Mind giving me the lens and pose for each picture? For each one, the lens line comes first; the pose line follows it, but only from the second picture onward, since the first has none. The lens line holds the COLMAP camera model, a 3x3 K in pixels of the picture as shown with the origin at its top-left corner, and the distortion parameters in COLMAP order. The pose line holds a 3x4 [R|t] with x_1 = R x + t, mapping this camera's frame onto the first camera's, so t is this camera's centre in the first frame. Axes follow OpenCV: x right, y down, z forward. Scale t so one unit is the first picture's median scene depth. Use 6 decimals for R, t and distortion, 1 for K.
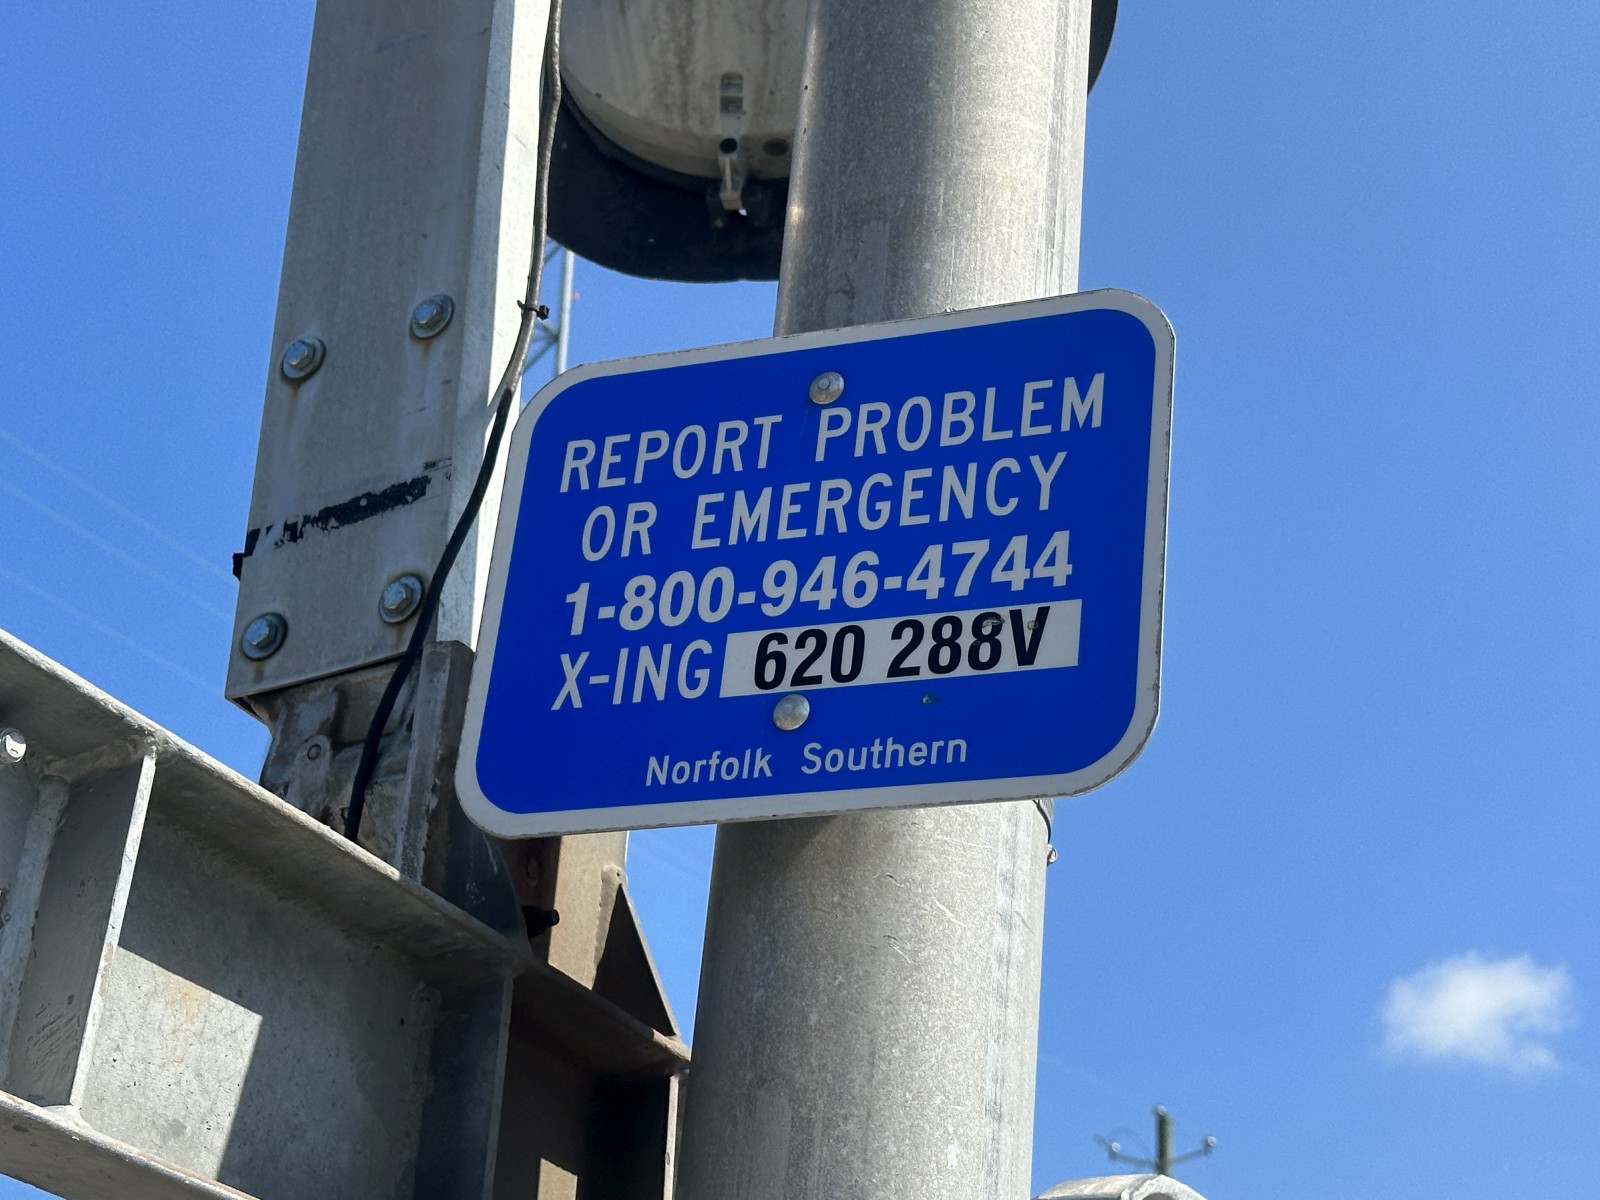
lens RADIAL K [[2847.4, 0, 800.0], [0, 2847.4, 600.0], [0, 0, 1]] dist [0.118875, 0.093347]
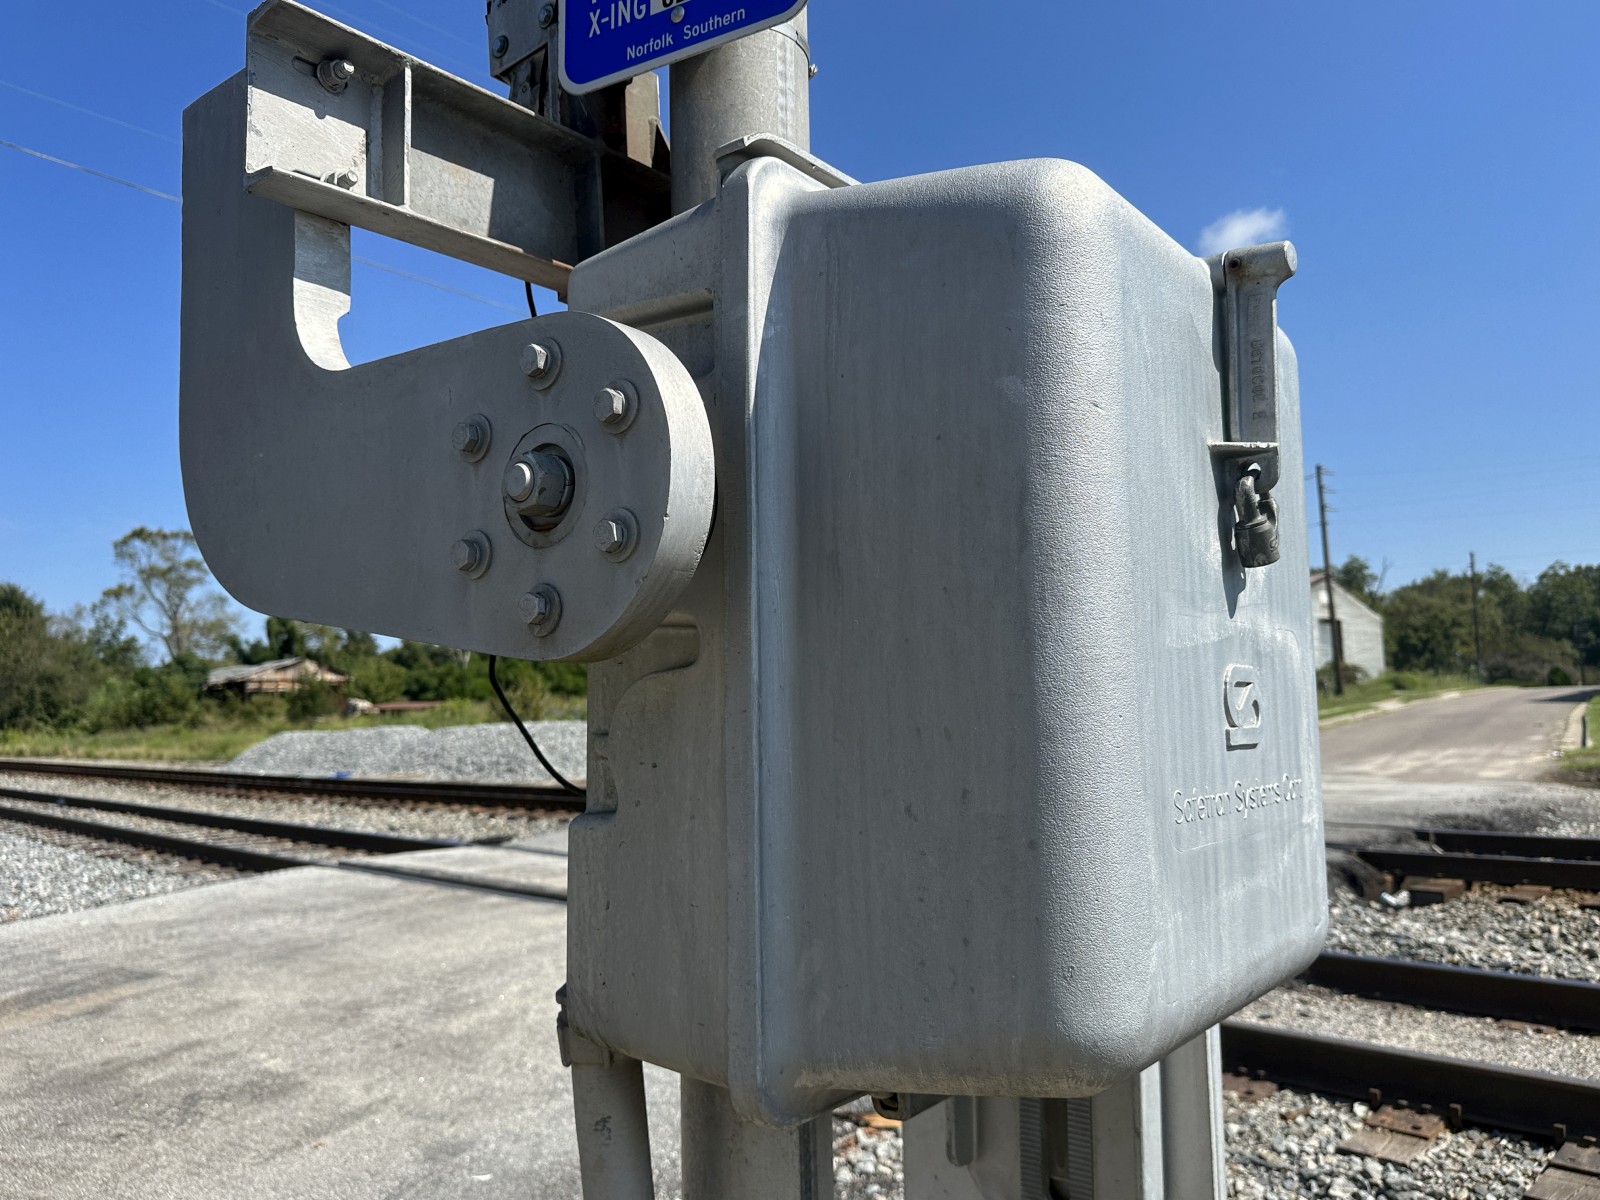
lens RADIAL K [[1216.2, 0, 800.9], [0, 1216.2, 603.1], [0, 0, 1]] dist [0.000276, -0.001966]
pose [[0.980447, -0.124580, -0.152325, 0.192267], [0.172309, 0.917371, 0.358804, 0.144238], [0.095038, -0.378036, 0.920900, -0.115618]]
